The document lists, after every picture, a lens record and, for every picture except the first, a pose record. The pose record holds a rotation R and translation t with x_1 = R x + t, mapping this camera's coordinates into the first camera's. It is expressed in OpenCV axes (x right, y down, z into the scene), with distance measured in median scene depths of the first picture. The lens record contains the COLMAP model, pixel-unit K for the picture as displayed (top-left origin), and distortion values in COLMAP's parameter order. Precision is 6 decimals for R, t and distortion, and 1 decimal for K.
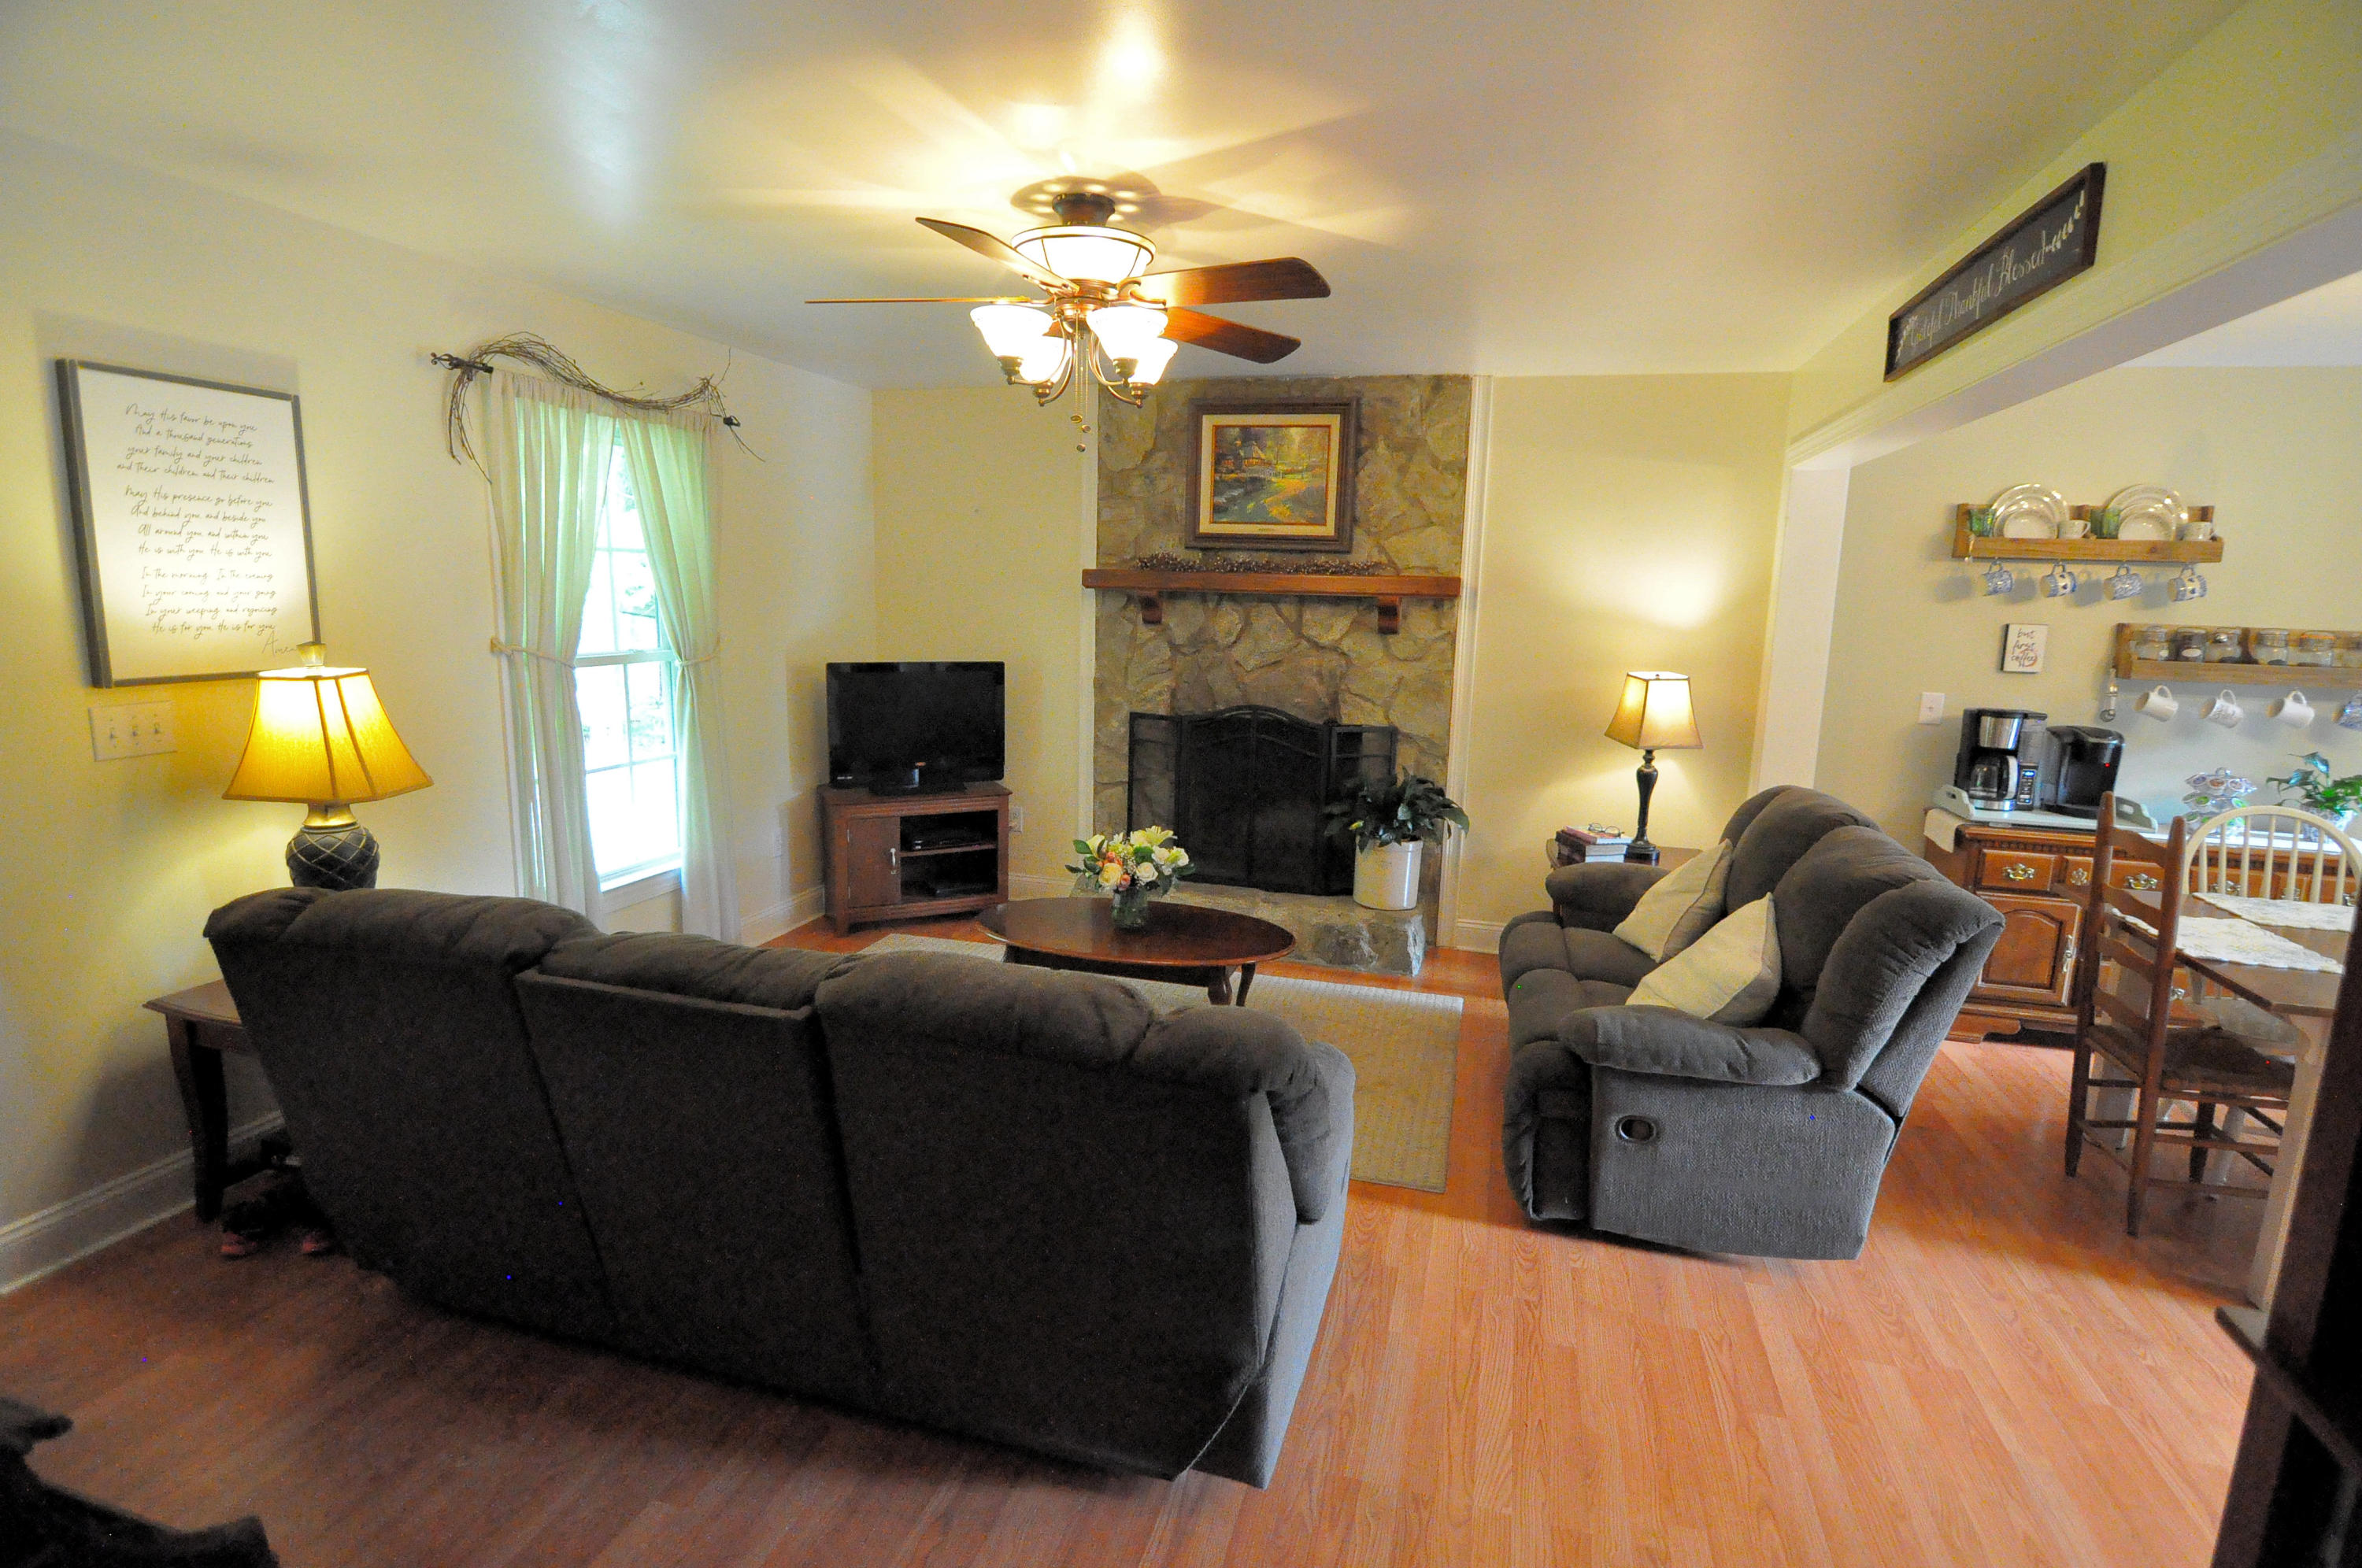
lens RADIAL K [[1142.1, 0, 1184.7], [0, 1142.1, 791.0], [0, 0, 1]] dist [-0.004731, -0.009782]
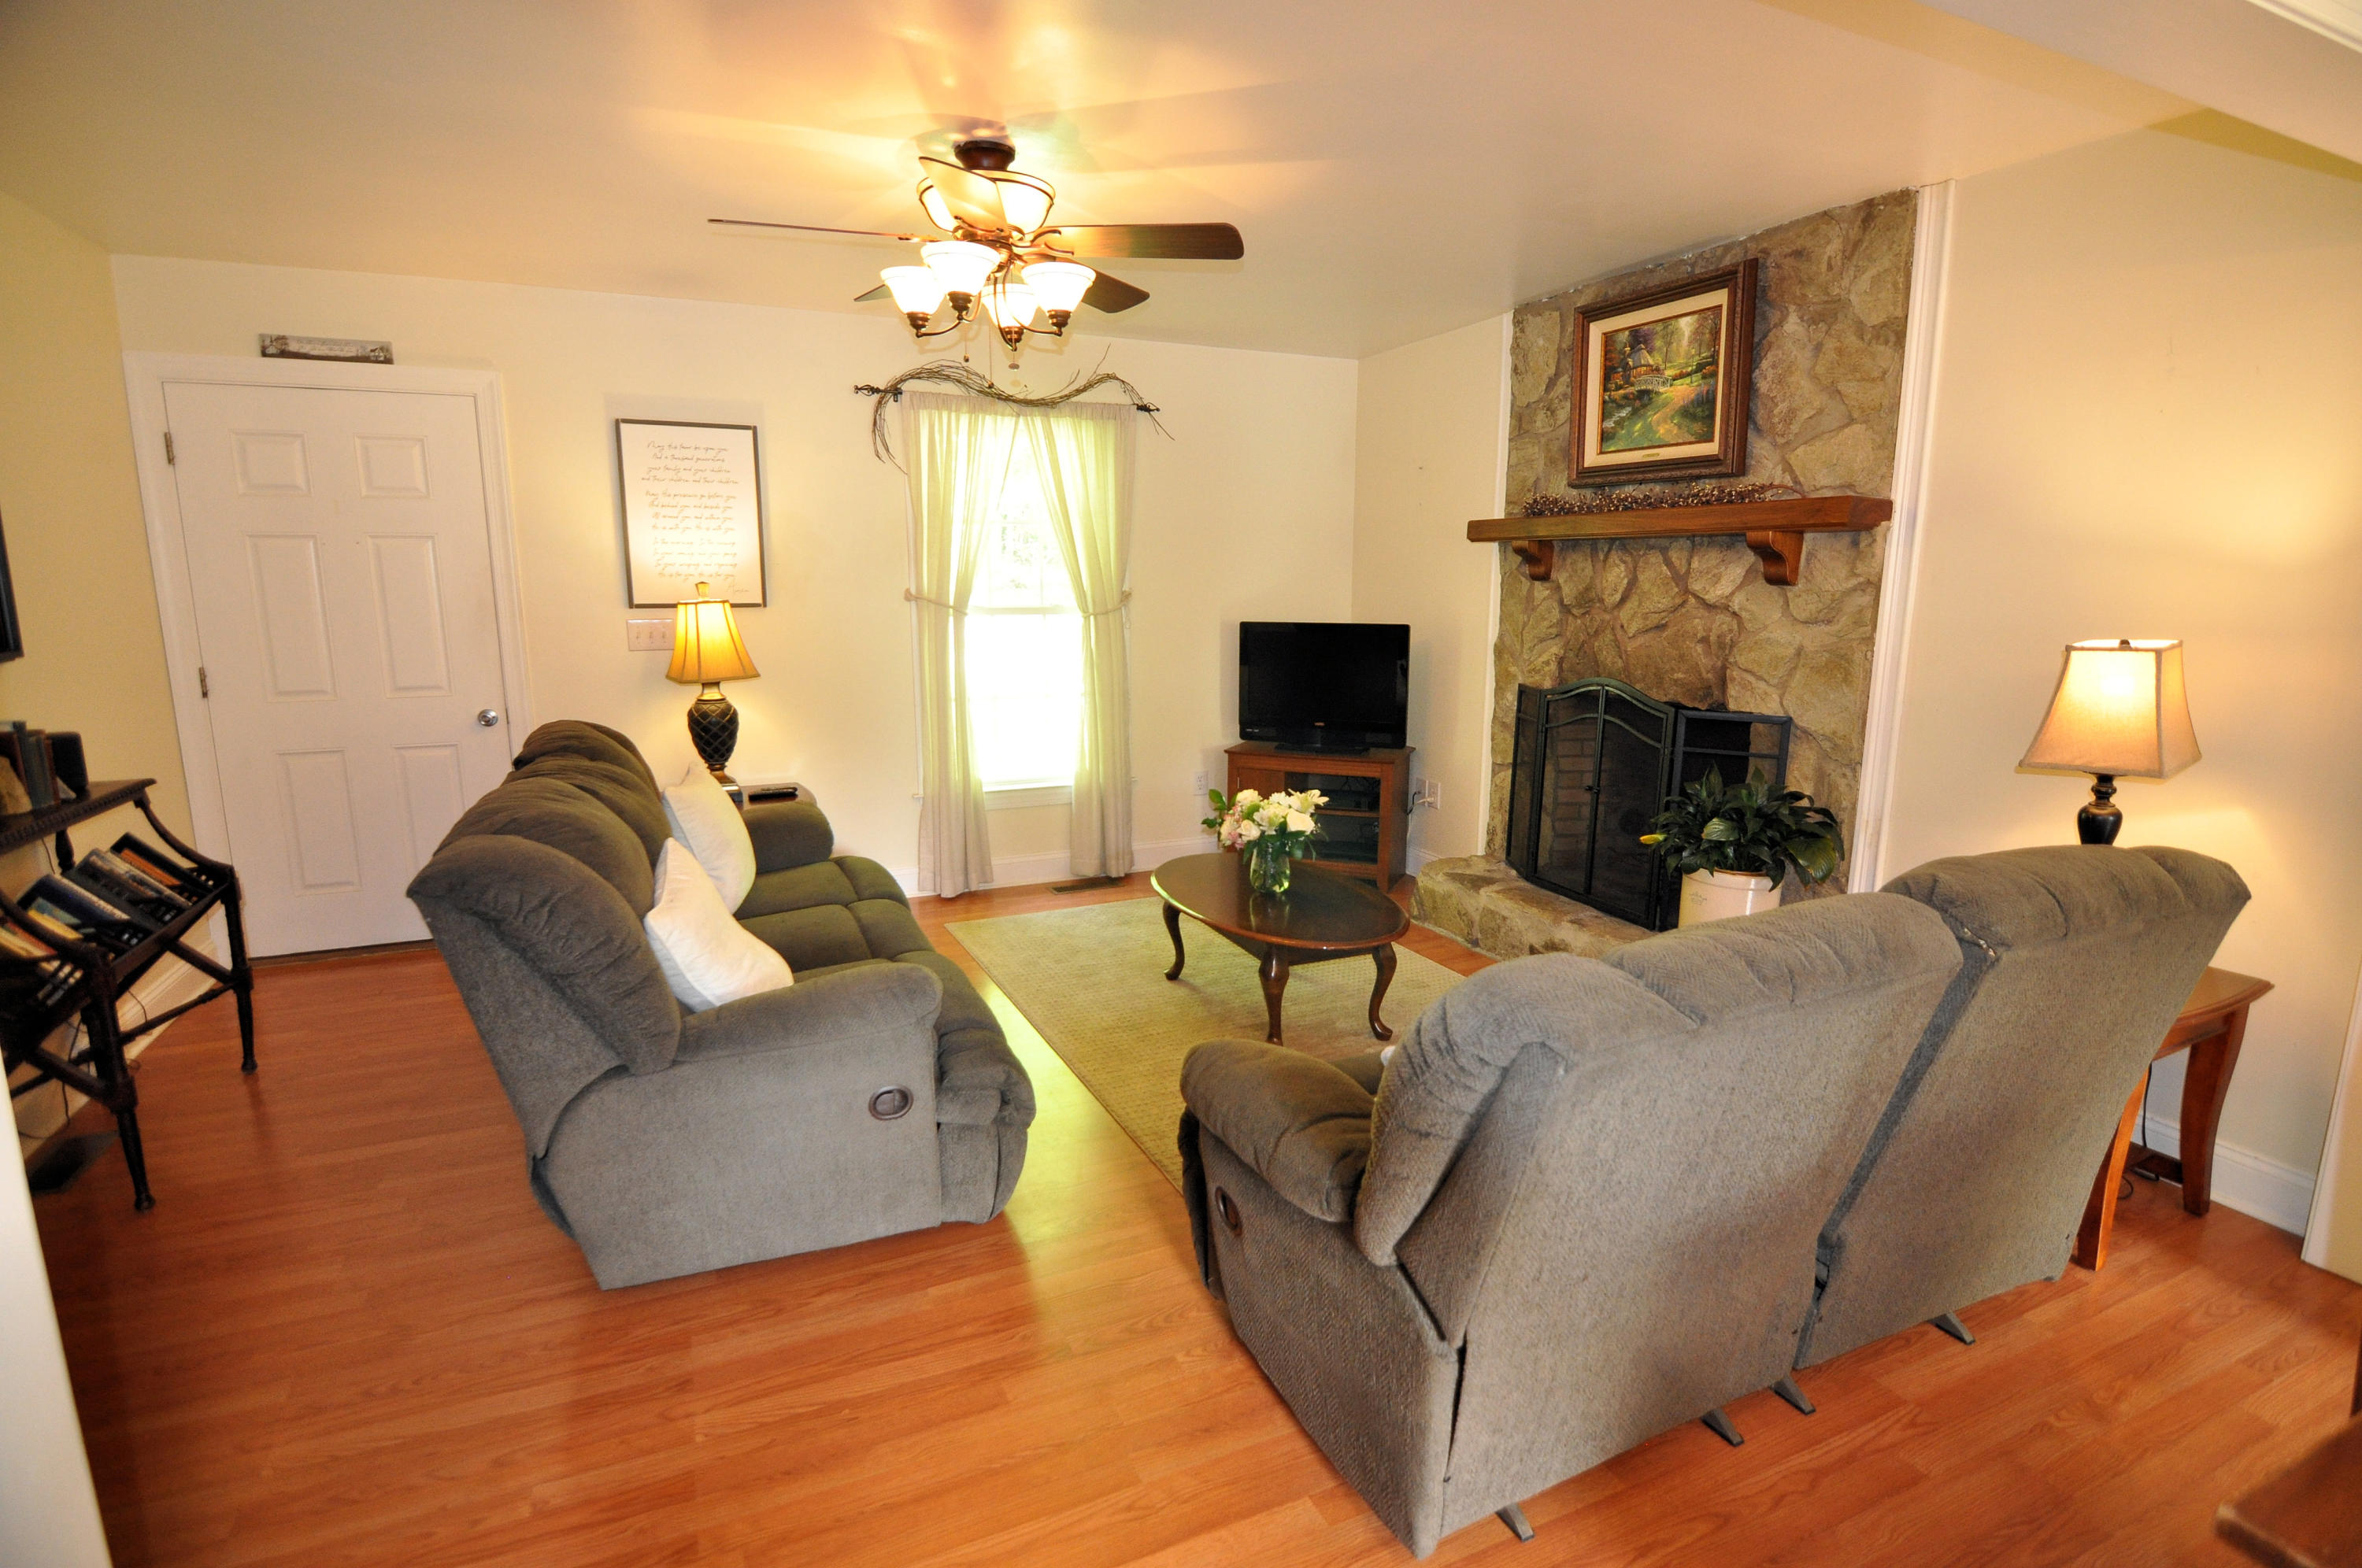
lens RADIAL K [[1142.1, 0, 1179.9], [0, 1142.1, 775.5], [0, 0, 1]] dist [-0.004731, -0.009782]
pose [[0.646228, 0.107901, -0.755478, 0.482770], [-0.119643, 0.992037, 0.039346, -0.003463], [0.753707, 0.064961, 0.653992, 0.263664]]
